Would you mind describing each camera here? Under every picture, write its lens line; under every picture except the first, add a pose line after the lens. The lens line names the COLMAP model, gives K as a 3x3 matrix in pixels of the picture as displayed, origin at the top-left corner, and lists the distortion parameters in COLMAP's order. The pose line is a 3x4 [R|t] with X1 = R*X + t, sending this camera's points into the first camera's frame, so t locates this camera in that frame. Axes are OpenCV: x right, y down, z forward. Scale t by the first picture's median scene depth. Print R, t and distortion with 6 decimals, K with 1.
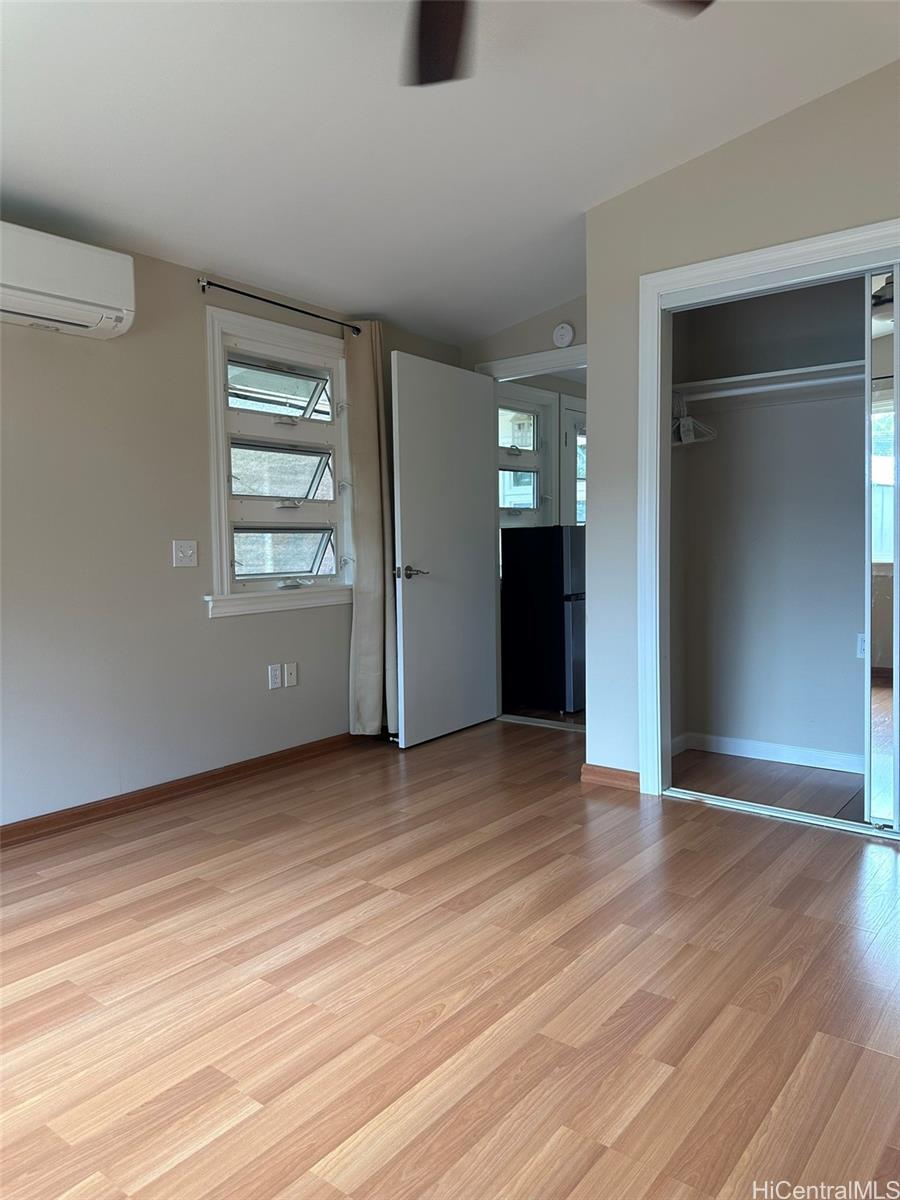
lens RADIAL K [[845.9, 0, 446.3], [0, 845.9, 592.1], [0, 0, 1]] dist [0.070303, -0.055442]
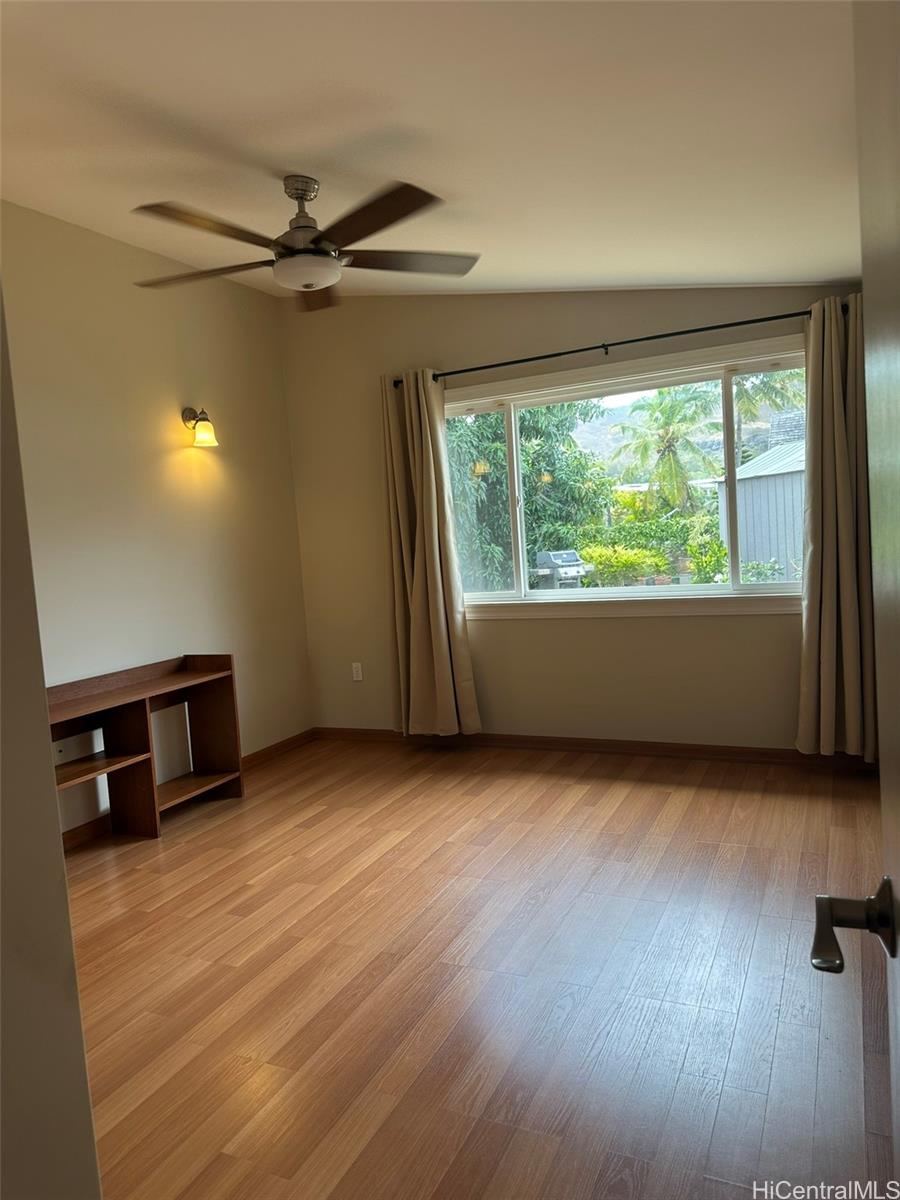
lens RADIAL K [[850.3, 0, 428.1], [0, 850.3, 592.2], [0, 0, 1]] dist [0.145756, -0.310629]
pose [[-0.974752, 0.098782, -0.200251, 0.128265], [0.074195, 0.989152, 0.126782, -0.189892], [0.210602, 0.108723, -0.971507, 1.900177]]
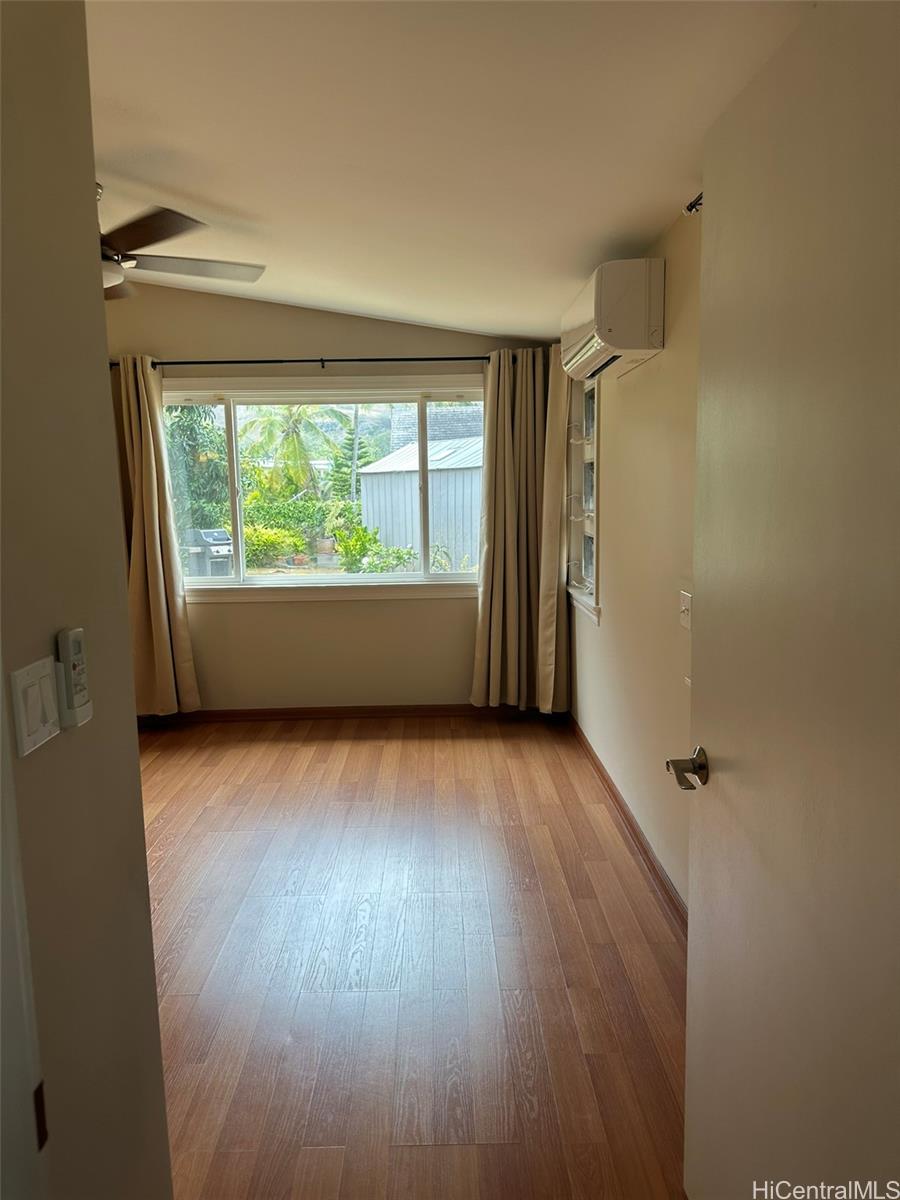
lens RADIAL K [[848.4, 0, 450.0], [0, 848.4, 600.0], [0, 0, 1]] dist [0.179513, -0.277095]
pose [[-0.782544, 0.110489, -0.612713, 0.414588], [-0.002885, 0.983473, 0.181032, -0.252684], [0.622588, 0.143433, -0.769292, 2.000111]]
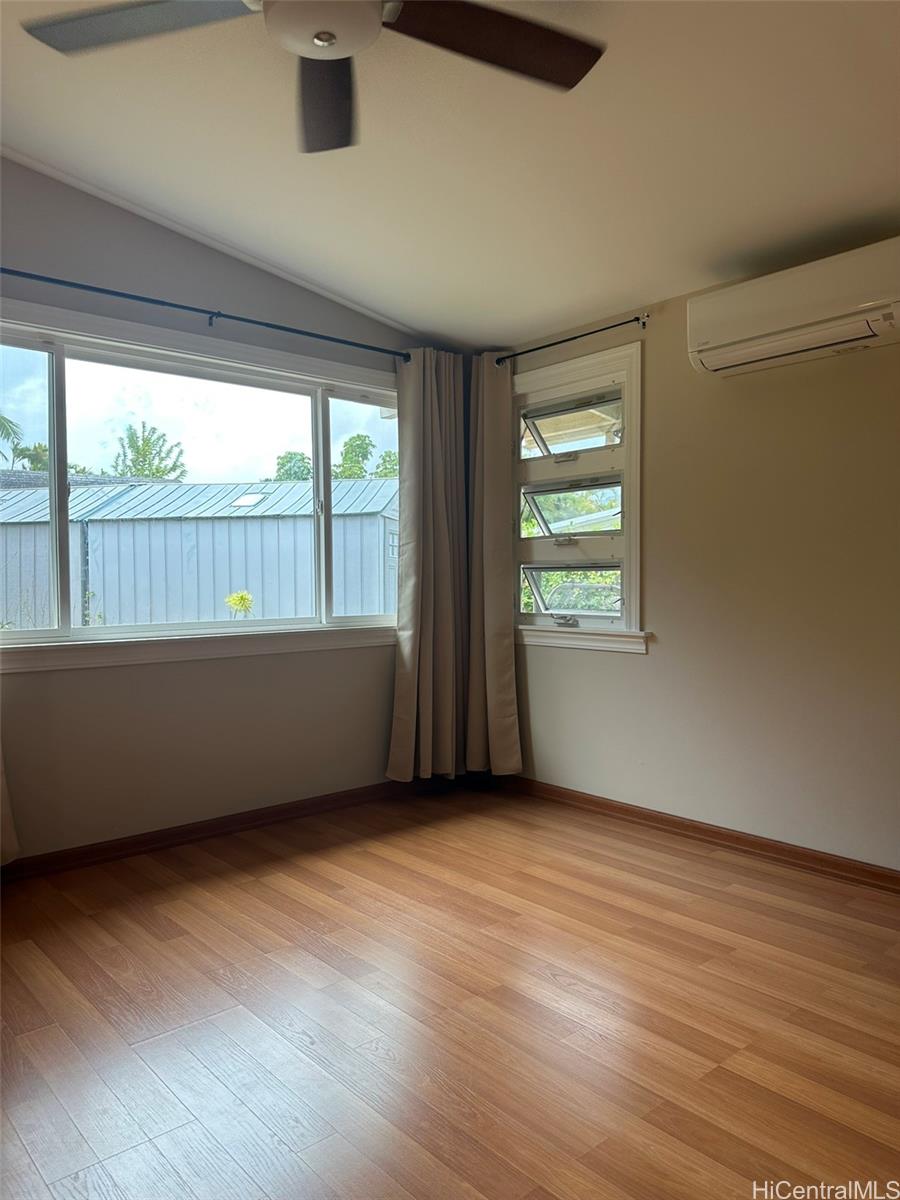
lens RADIAL K [[848.4, 0, 450.0], [0, 848.4, 600.0], [0, 0, 1]] dist [0.179513, -0.277095]
pose [[-0.183335, 0.042744, -0.982121, 0.687288], [-0.048039, 0.997471, 0.052380, -0.070669], [0.981876, 0.056783, -0.180818, 0.895684]]
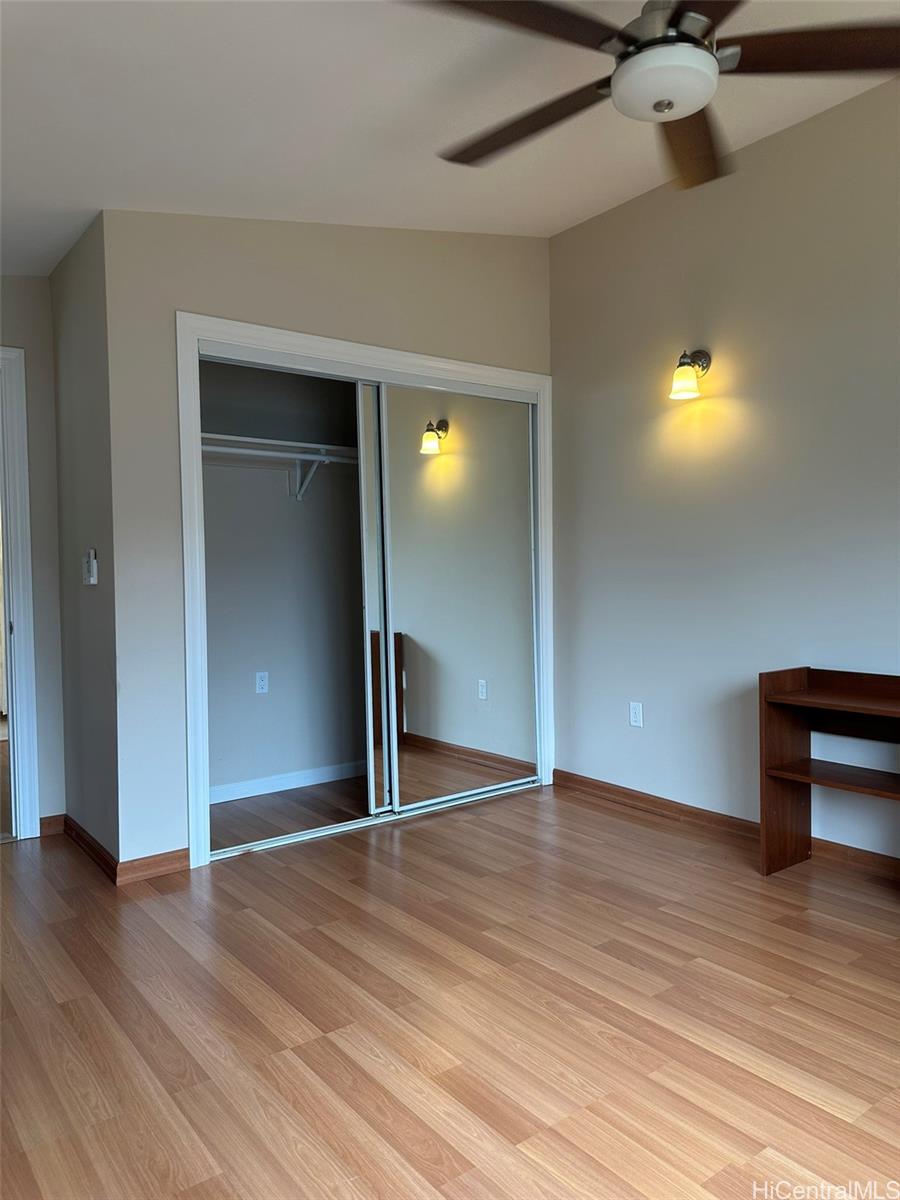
lens RADIAL K [[845.9, 0, 446.3], [0, 845.9, 592.1], [0, 0, 1]] dist [0.070303, -0.055442]
pose [[0.260815, -0.011288, 0.965323, -0.806606], [0.072395, 0.997345, -0.007898, -0.045560], [-0.962671, 0.071945, 0.260939, 0.661027]]
